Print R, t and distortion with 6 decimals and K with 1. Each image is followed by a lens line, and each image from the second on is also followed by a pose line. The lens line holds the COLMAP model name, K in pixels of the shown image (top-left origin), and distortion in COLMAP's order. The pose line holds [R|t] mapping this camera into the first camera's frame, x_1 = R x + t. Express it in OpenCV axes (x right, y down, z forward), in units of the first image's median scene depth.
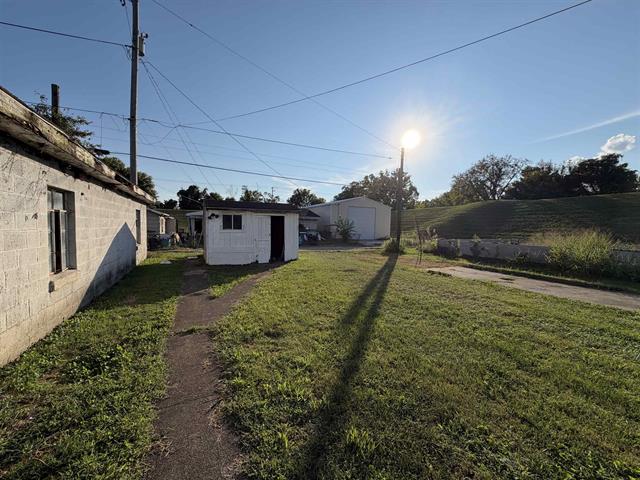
lens RADIAL K [[258.9, 0, 319.9], [0, 258.9, 240.2], [0, 0, 1]] dist [0.024019, 0.000302]
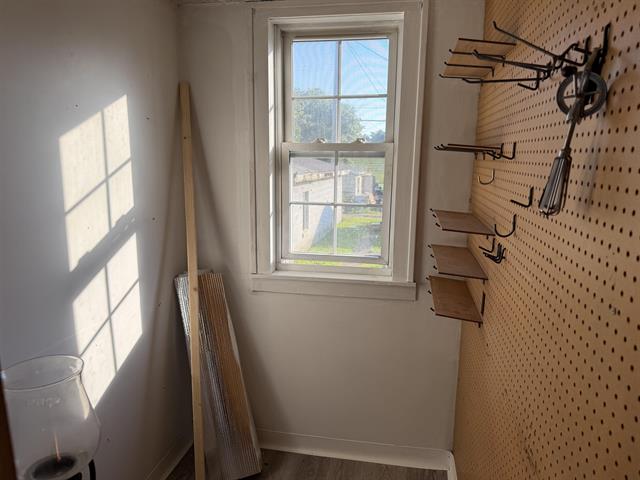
lens RADIAL K [[452.4, 0, 320.1], [0, 452.4, 241.6], [0, 0, 1]] dist [-0.000018, 0.000000]
pose [[0.796193, 0.086459, -0.598834, 0.430378], [-0.020379, 0.993008, 0.116275, -0.068088], [0.604700, -0.080374, 0.792388, -0.595010]]
